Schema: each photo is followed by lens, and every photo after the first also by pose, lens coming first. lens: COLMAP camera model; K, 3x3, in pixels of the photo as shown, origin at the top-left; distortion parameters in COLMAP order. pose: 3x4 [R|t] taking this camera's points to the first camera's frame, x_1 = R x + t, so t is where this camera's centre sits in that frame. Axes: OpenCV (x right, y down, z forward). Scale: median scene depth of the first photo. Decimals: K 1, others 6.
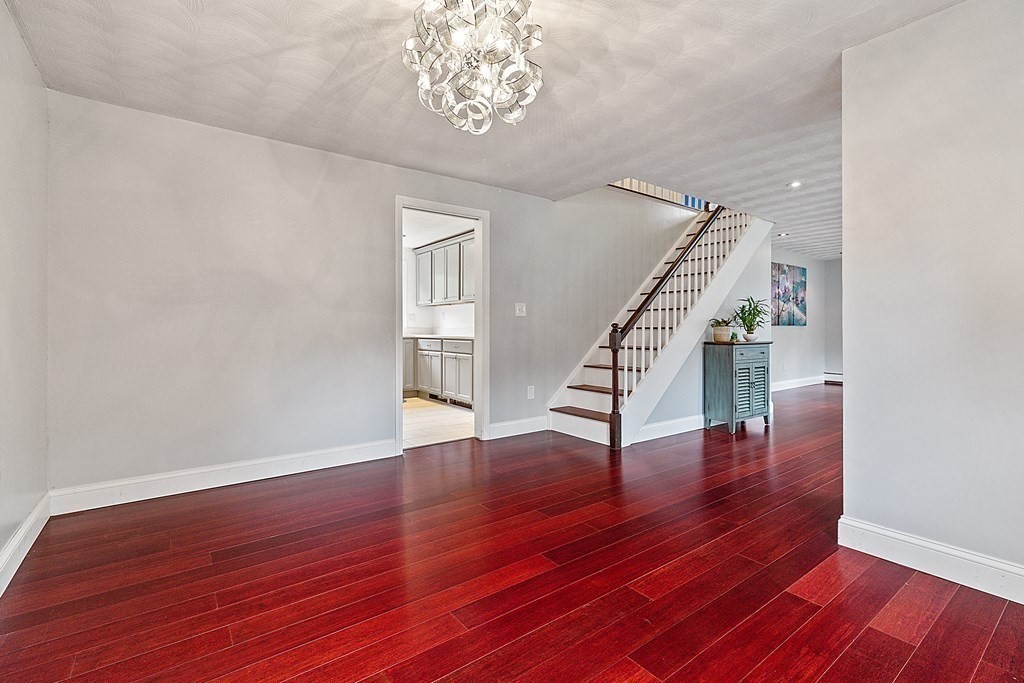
lens RADIAL K [[462.5, 0, 511.8], [0, 462.5, 326.0], [0, 0, 1]] dist [0.000324, -0.000260]
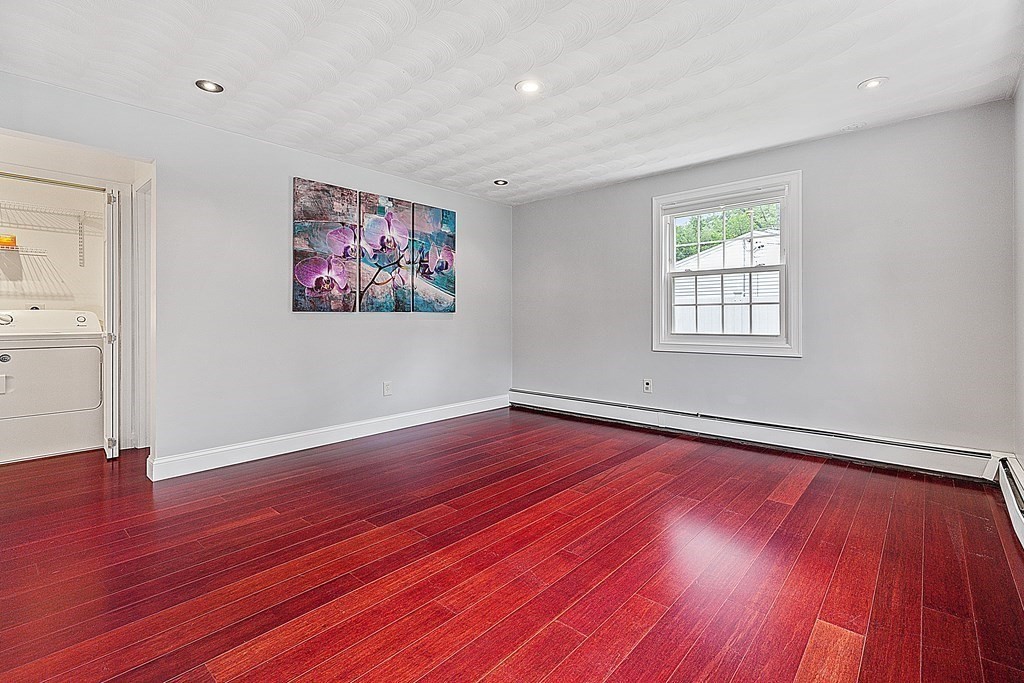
lens RADIAL K [[462.5, 0, 511.8], [0, 462.5, 326.0], [0, 0, 1]] dist [0.000324, -0.000260]
pose [[0.980465, -0.005009, 0.196632, 0.666046], [0.000065, 0.999684, 0.025144, 0.002413], [-0.196696, -0.024640, 0.980155, 0.473765]]
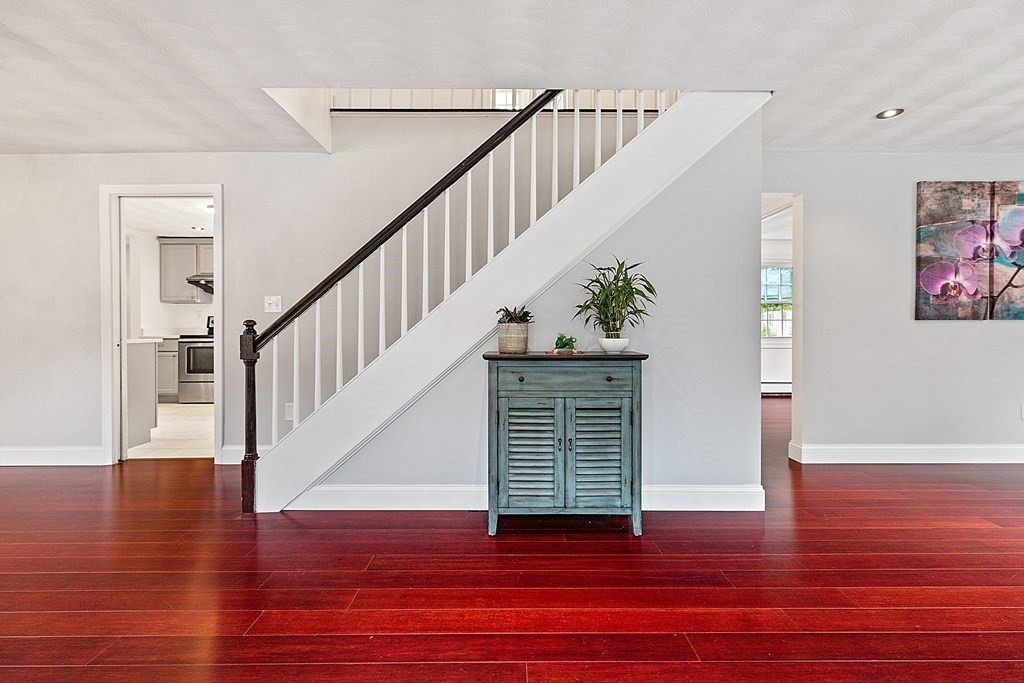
lens RADIAL K [[462.5, 0, 511.8], [0, 462.5, 326.0], [0, 0, 1]] dist [0.000324, -0.000260]
pose [[0.803915, -0.004539, -0.594727, 0.485647], [0.005777, 0.999983, 0.000177, 0.002713], [0.594717, -0.003578, 0.803927, 0.373066]]
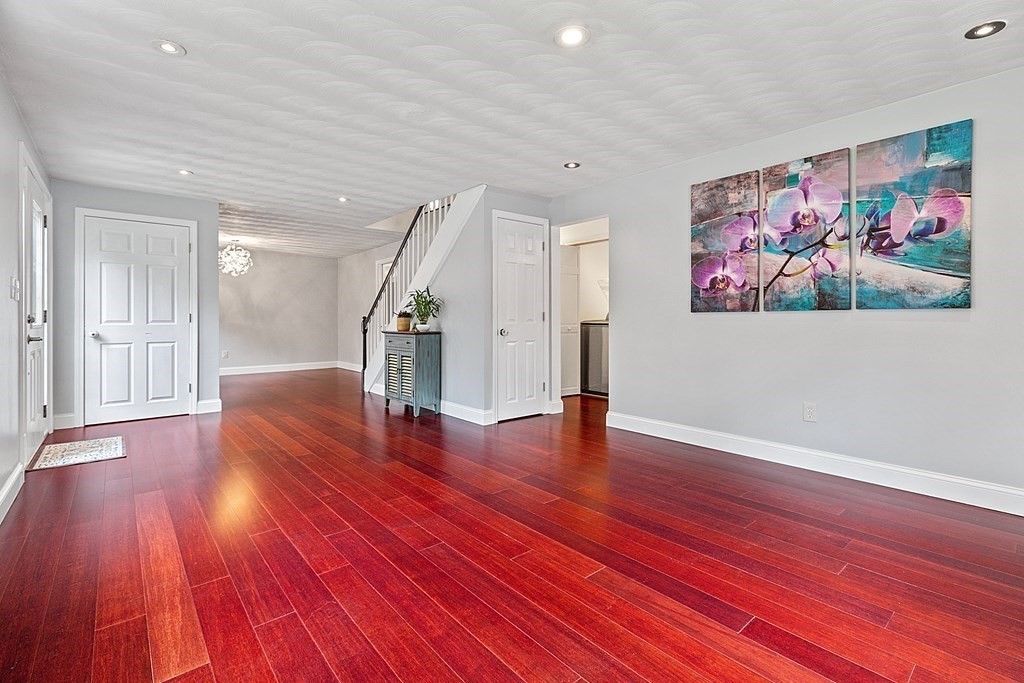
lens RADIAL K [[462.5, 0, 511.8], [0, 462.5, 326.0], [0, 0, 1]] dist [0.000324, -0.000260]
pose [[0.068310, 0.013441, -0.997574, 1.036943], [0.007619, 0.999873, 0.013994, 0.005671], [0.997635, -0.008556, 0.068198, 0.760992]]
